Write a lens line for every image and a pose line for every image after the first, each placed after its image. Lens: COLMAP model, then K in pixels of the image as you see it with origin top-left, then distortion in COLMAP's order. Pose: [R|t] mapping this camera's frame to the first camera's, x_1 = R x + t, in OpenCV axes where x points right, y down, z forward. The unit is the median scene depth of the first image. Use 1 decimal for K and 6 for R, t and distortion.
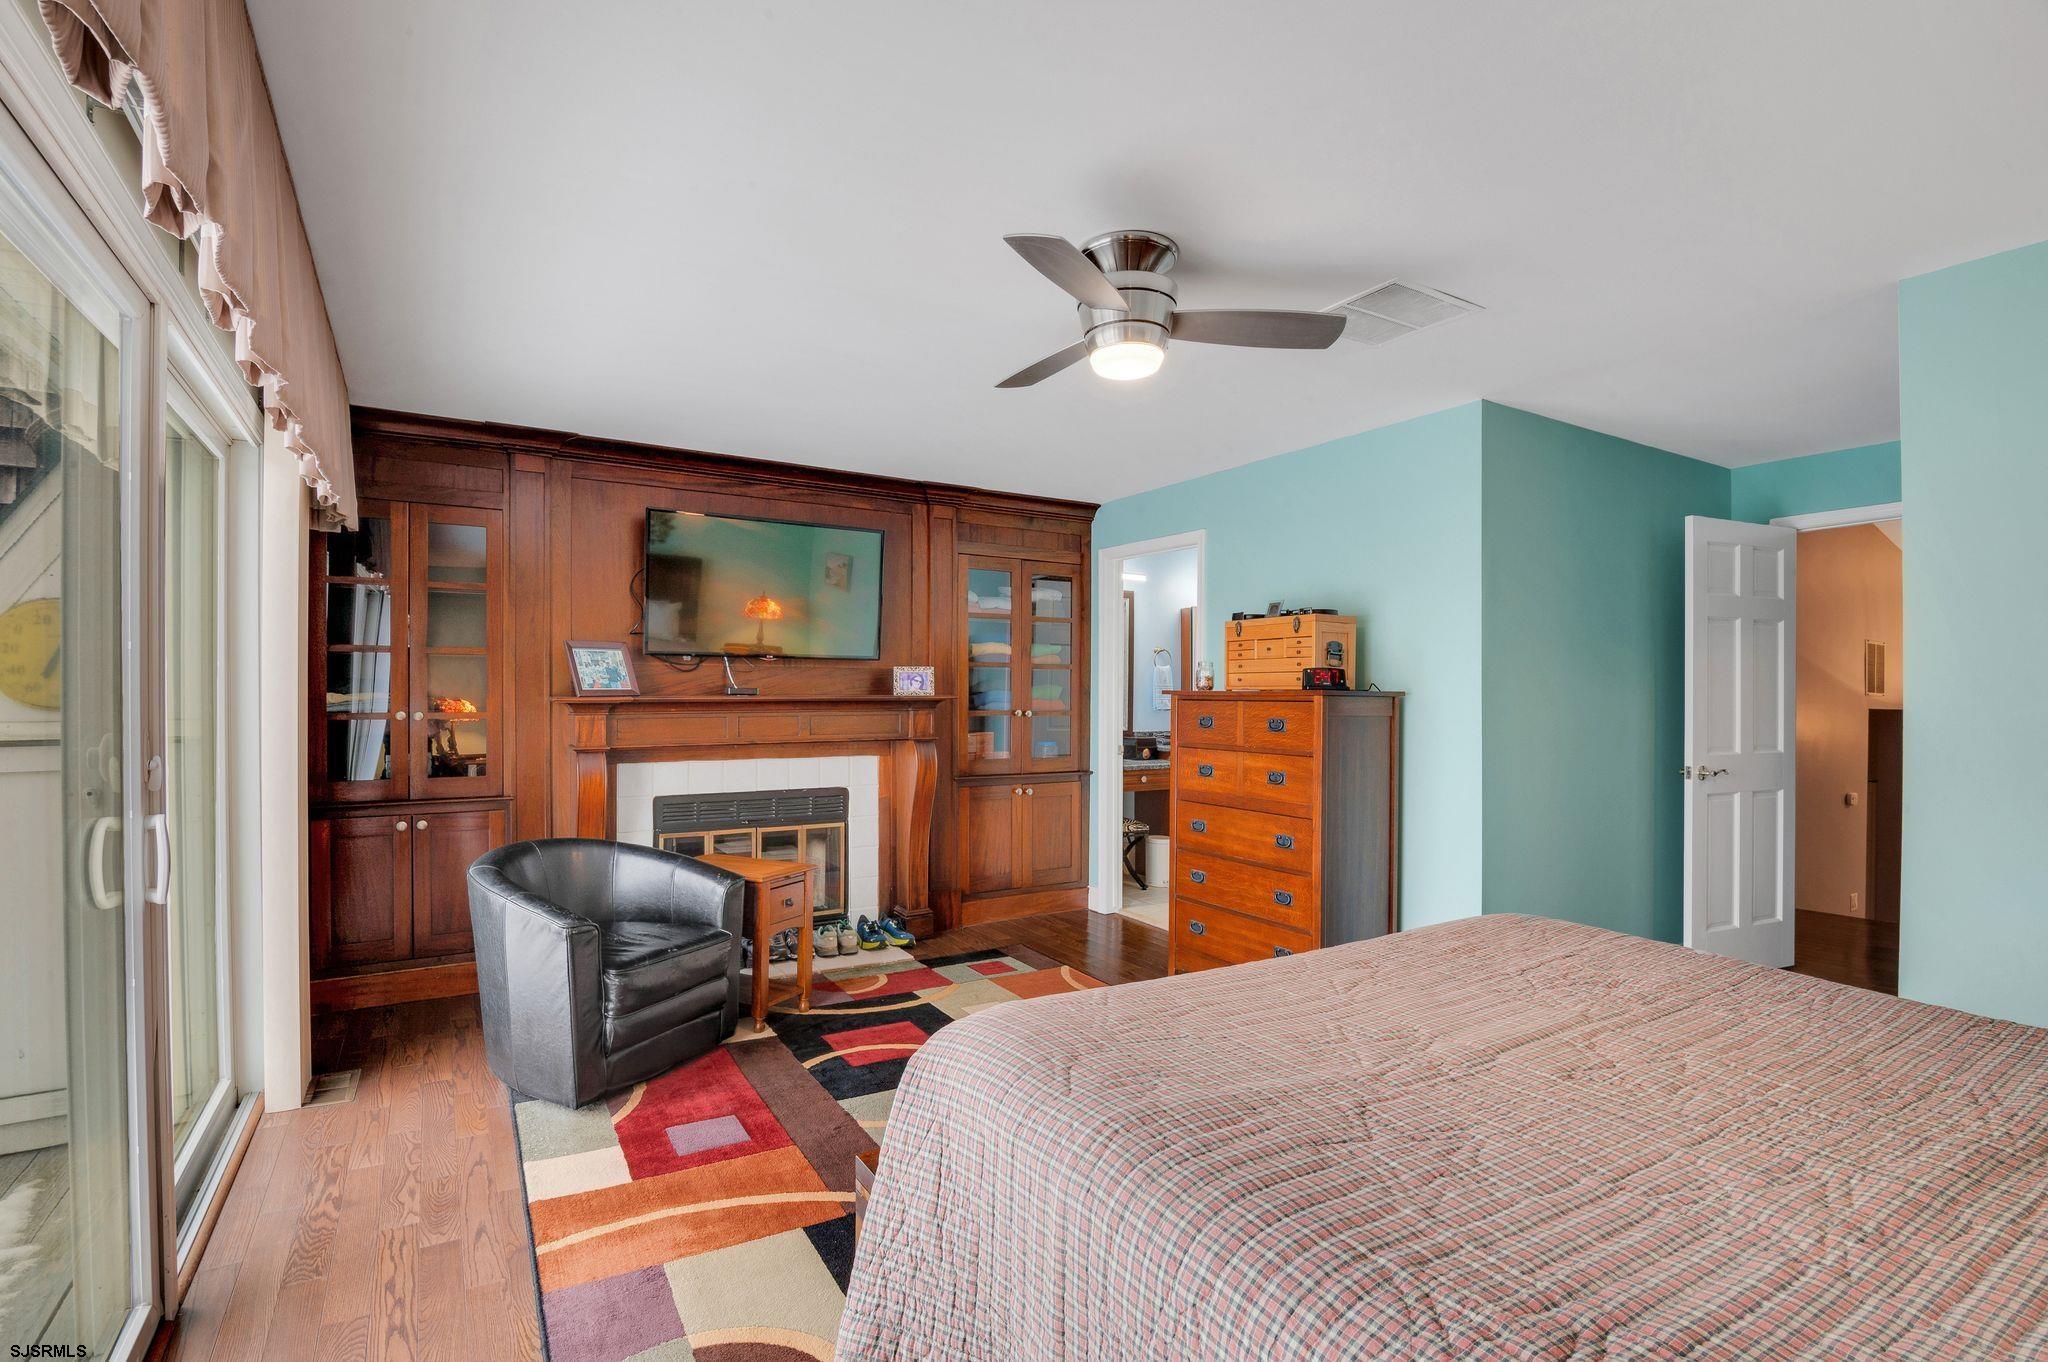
lens RADIAL K [[944.2, 0, 1023.6], [0, 944.2, 698.0], [0, 0, 1]] dist [-0.008862, -0.007845]
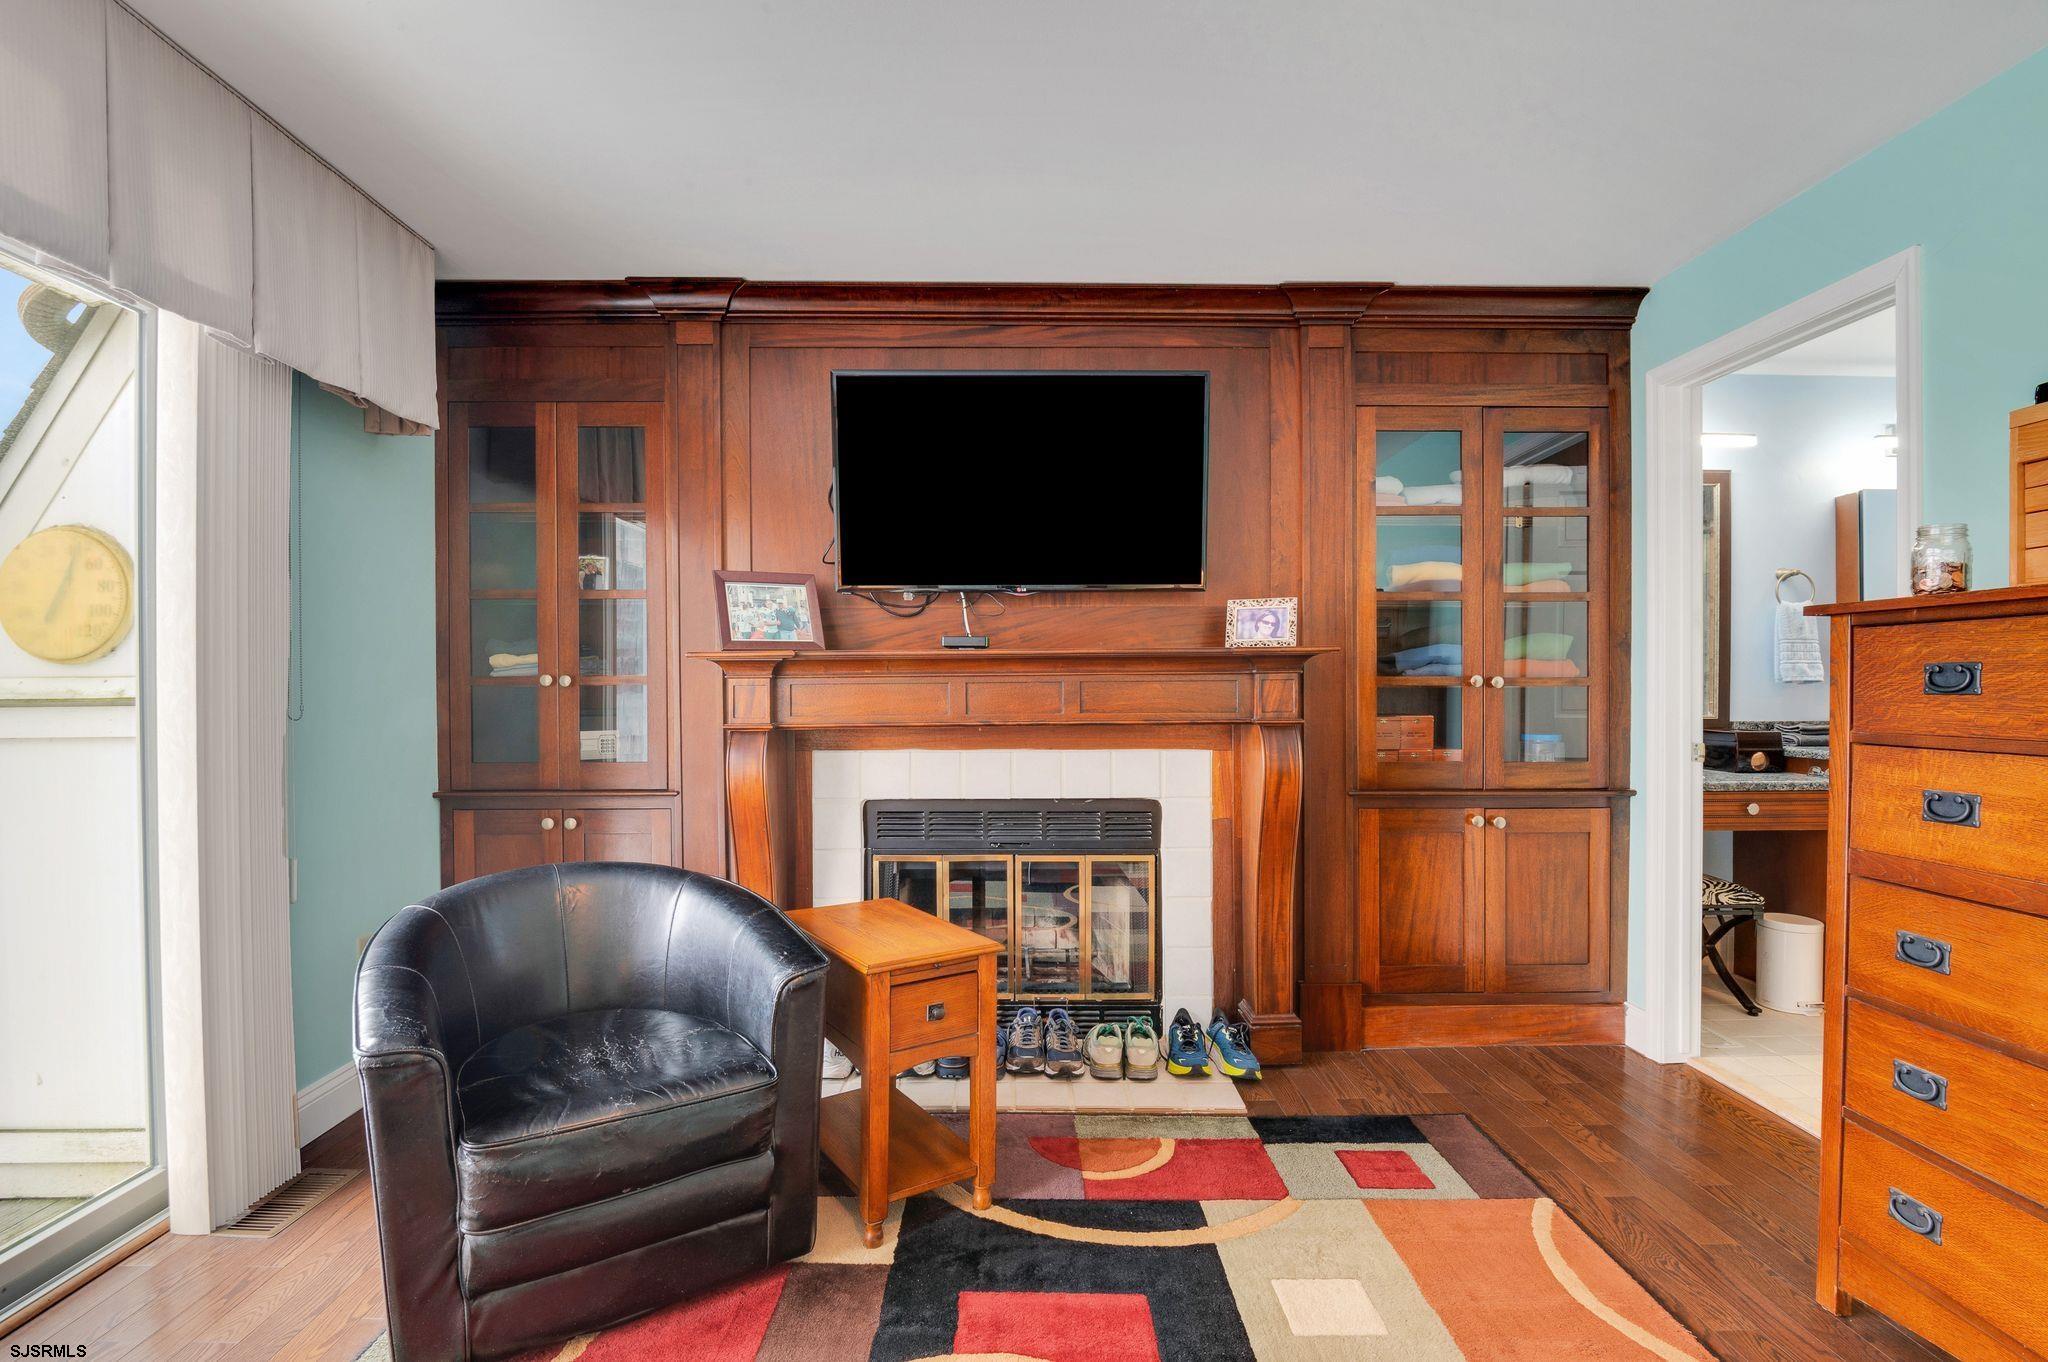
lens RADIAL K [[944.2, 0, 1023.6], [0, 944.2, 698.0], [0, 0, 1]] dist [-0.008862, -0.007845]
pose [[0.859838, -0.001606, -0.510565, 0.053881], [0.003331, 0.999991, 0.002464, 0.026059], [0.510557, -0.003819, 0.859836, 0.419560]]
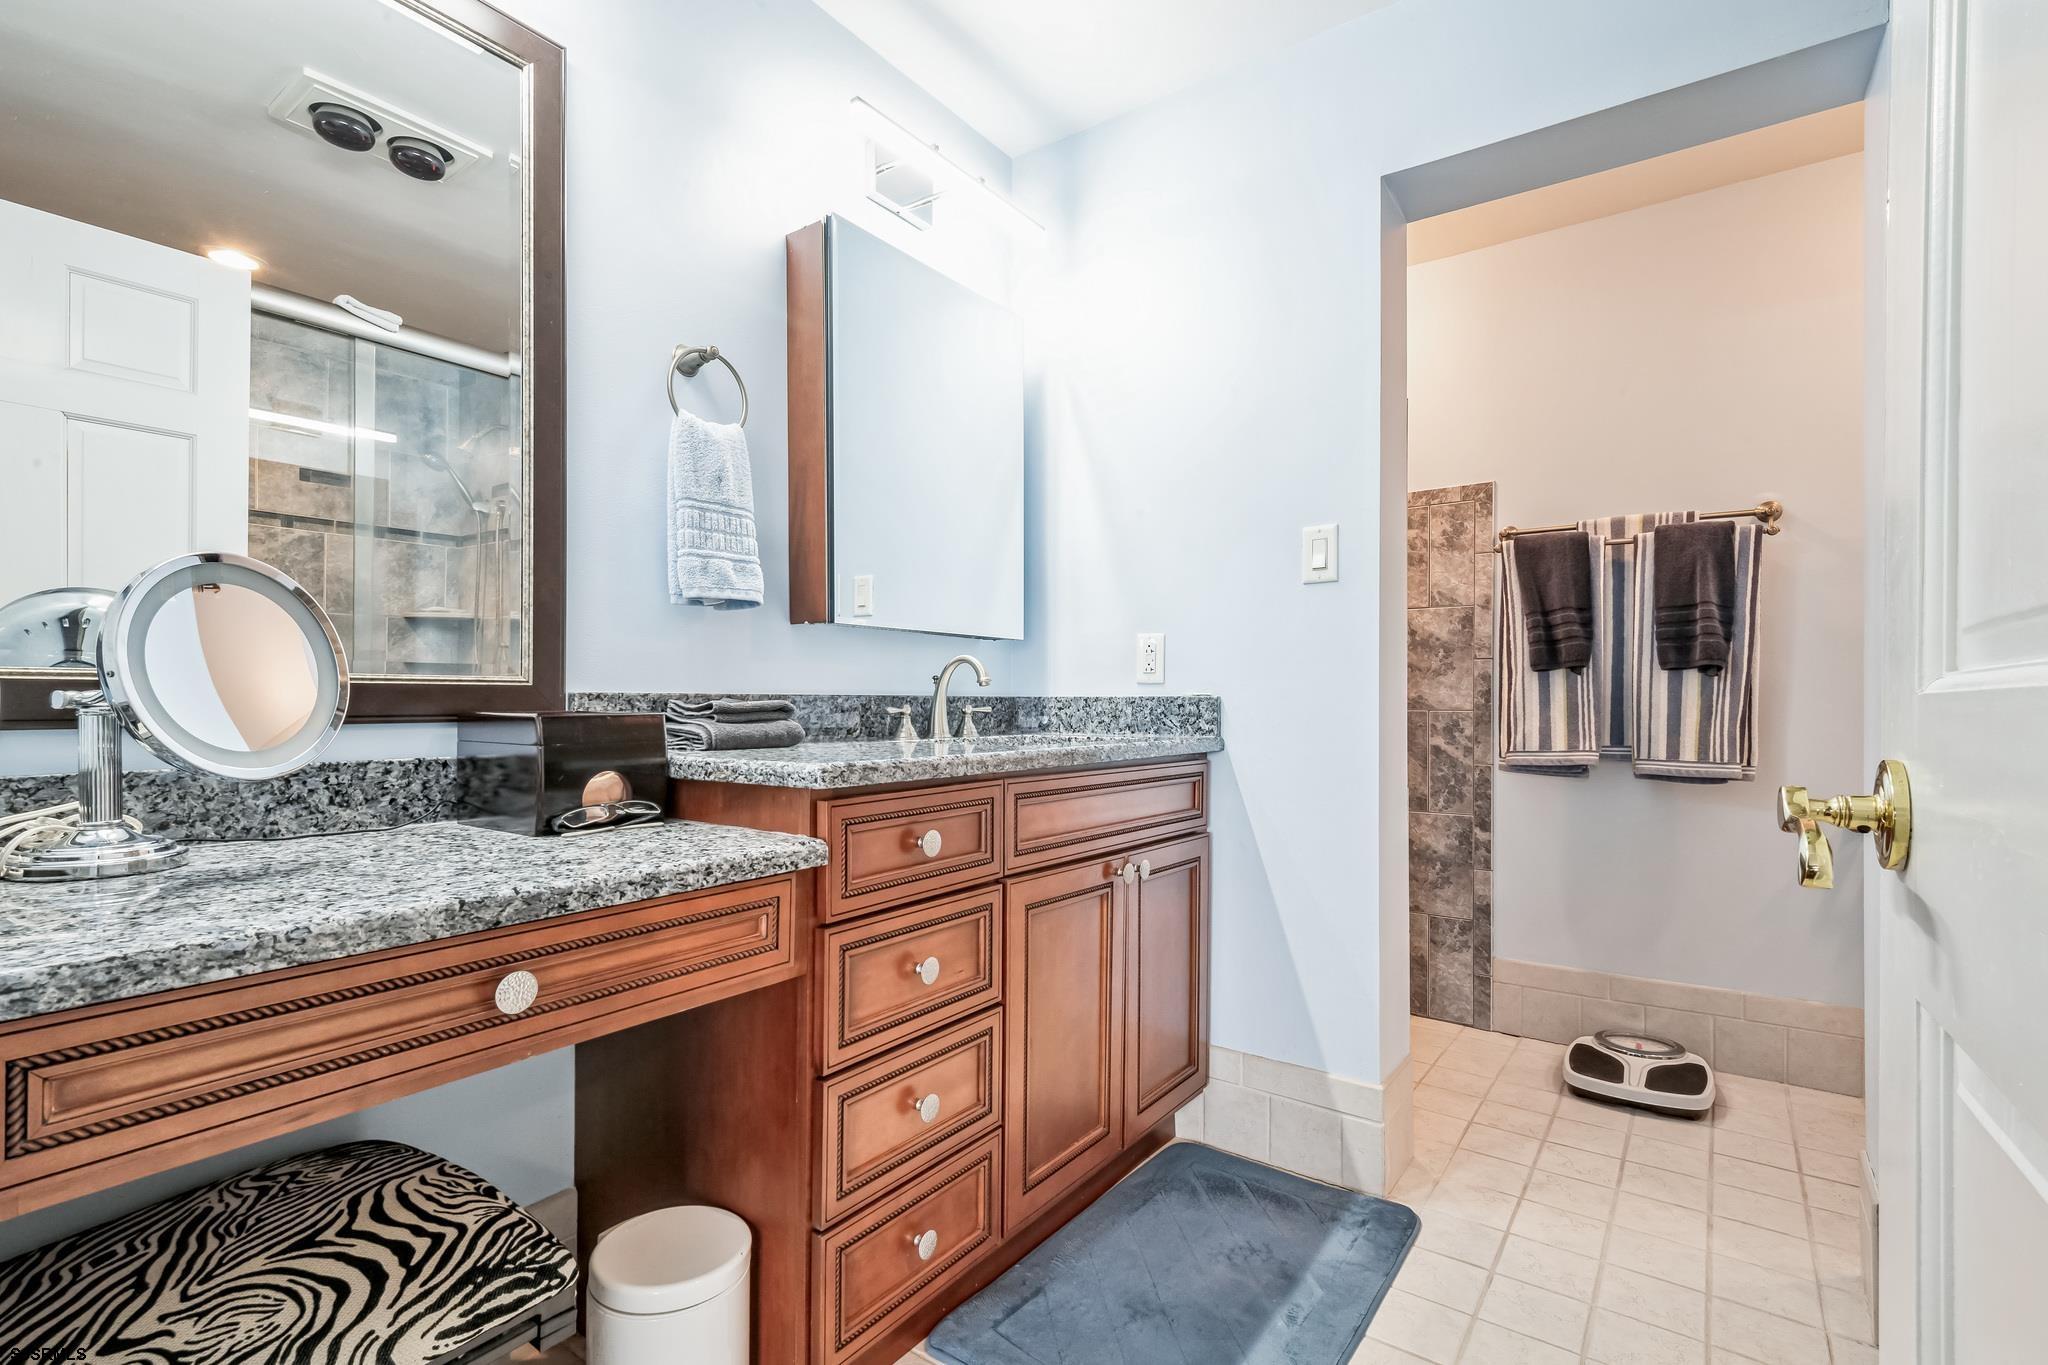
lens RADIAL K [[944.2, 0, 1023.6], [0, 944.2, 699.5], [0, 0, 1]] dist [-0.008862, -0.007845]
pose [[0.922188, -0.003788, 0.386724, 0.178518], [0.003896, 0.999992, 0.000506, 0.051765], [-0.386723, 0.001040, 0.922196, 1.042209]]
